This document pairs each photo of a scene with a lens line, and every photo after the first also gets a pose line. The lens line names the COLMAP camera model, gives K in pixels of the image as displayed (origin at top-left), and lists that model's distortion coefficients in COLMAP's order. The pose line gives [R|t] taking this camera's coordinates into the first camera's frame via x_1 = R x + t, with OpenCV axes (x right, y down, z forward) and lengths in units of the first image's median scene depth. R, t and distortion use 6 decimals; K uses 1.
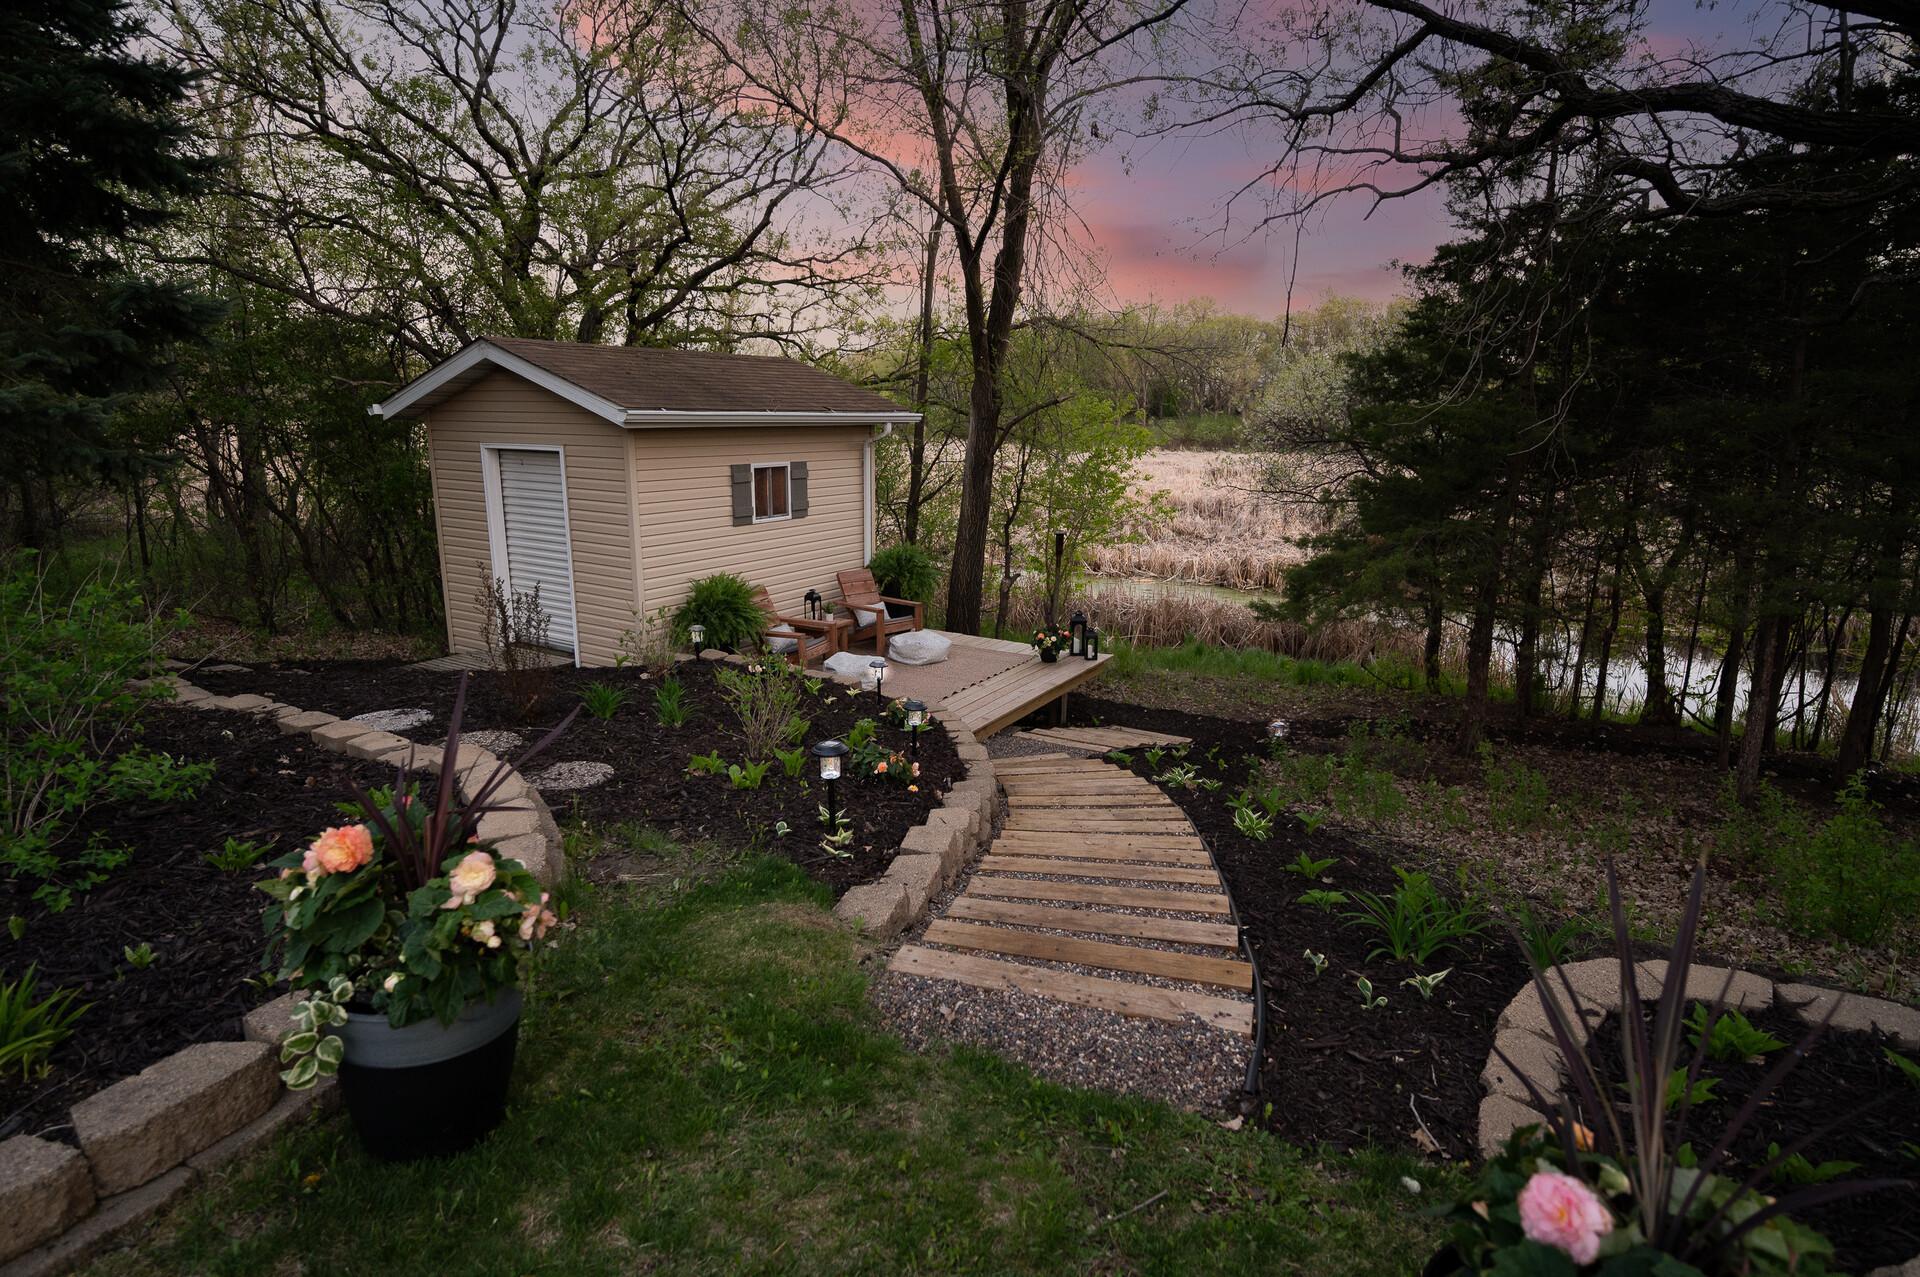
lens RADIAL K [[842.9, 0, 959.3], [0, 842.9, 630.0], [0, 0, 1]] dist [-0.002933, -0.000409]
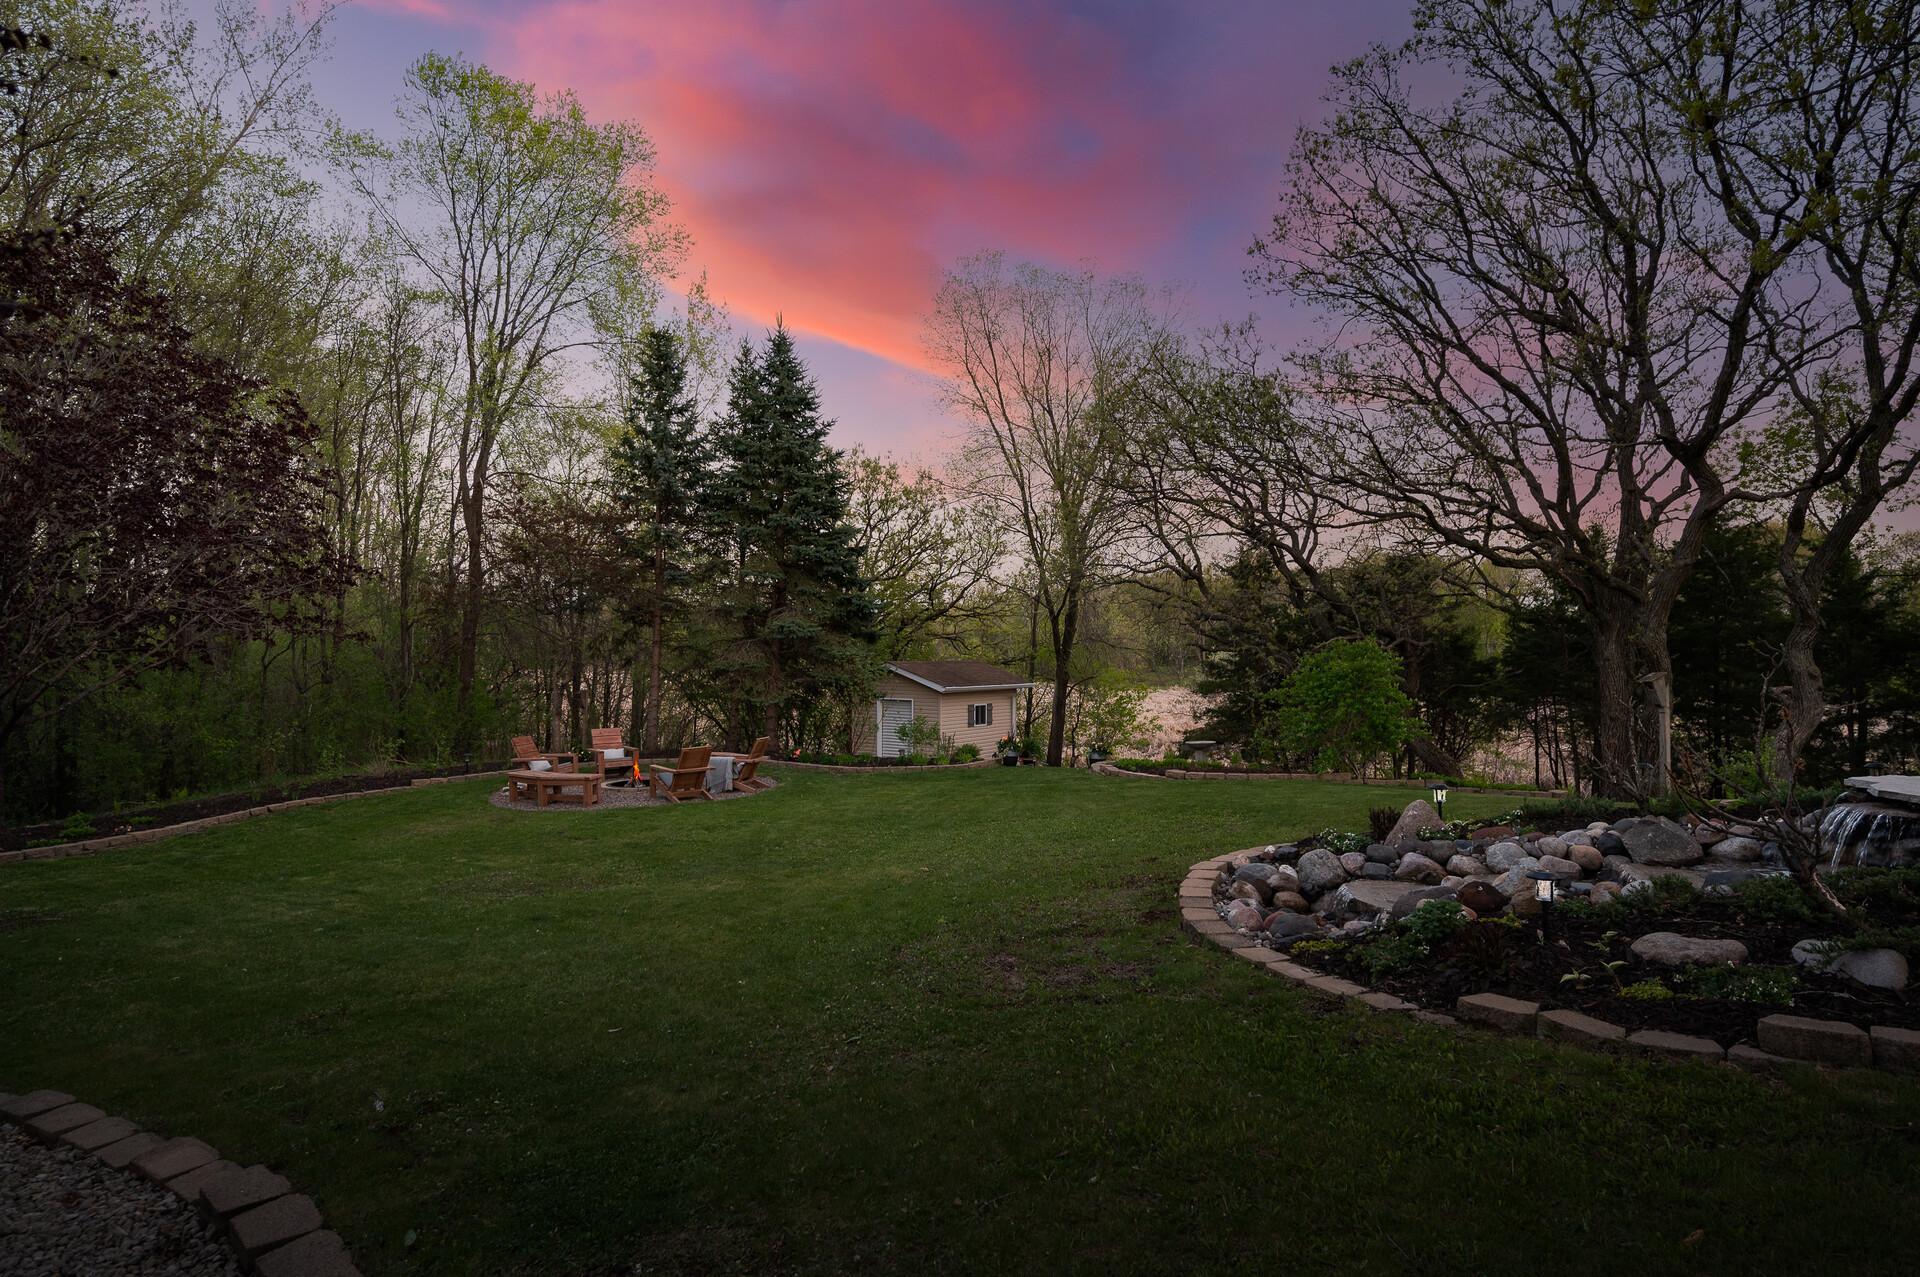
lens RADIAL K [[842.9, 0, 959.3], [0, 842.9, 630.0], [0, 0, 1]] dist [-0.002933, -0.000409]
pose [[0.997039, -0.005863, -0.076673, -0.069358], [-0.015290, 0.962064, -0.272395, 0.231639], [0.075362, 0.272761, 0.959126, -1.241684]]
